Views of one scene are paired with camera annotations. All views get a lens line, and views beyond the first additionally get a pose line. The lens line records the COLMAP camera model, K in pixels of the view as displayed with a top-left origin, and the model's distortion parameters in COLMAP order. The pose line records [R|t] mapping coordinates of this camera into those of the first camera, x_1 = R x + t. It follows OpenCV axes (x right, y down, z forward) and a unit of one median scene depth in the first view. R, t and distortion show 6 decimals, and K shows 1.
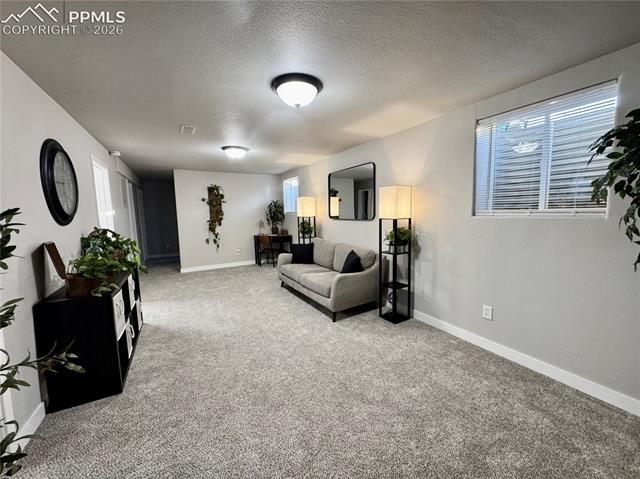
lens RADIAL K [[256.0, 0, 319.6], [0, 256.0, 239.5], [0, 0, 1]] dist [-0.003290, 0.000227]
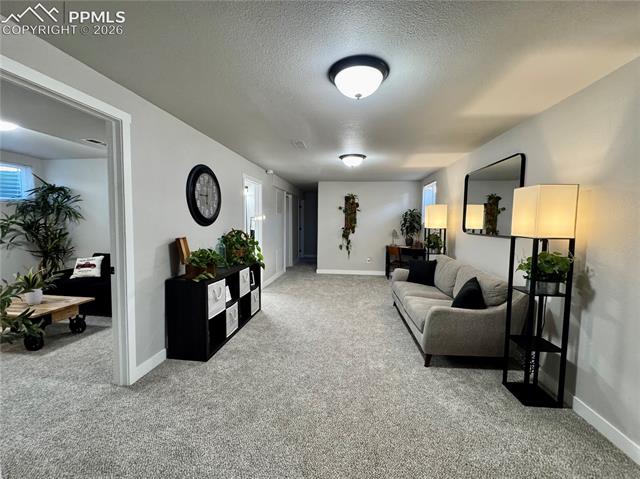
lens RADIAL K [[256.0, 0, 319.6], [0, 256.0, 239.5], [0, 0, 1]] dist [-0.003290, 0.000227]
pose [[0.806259, 0.072349, -0.587122, 0.206413], [-0.092815, 0.995672, -0.004764, -0.021221], [0.584236, 0.058335, 0.809484, 0.162542]]
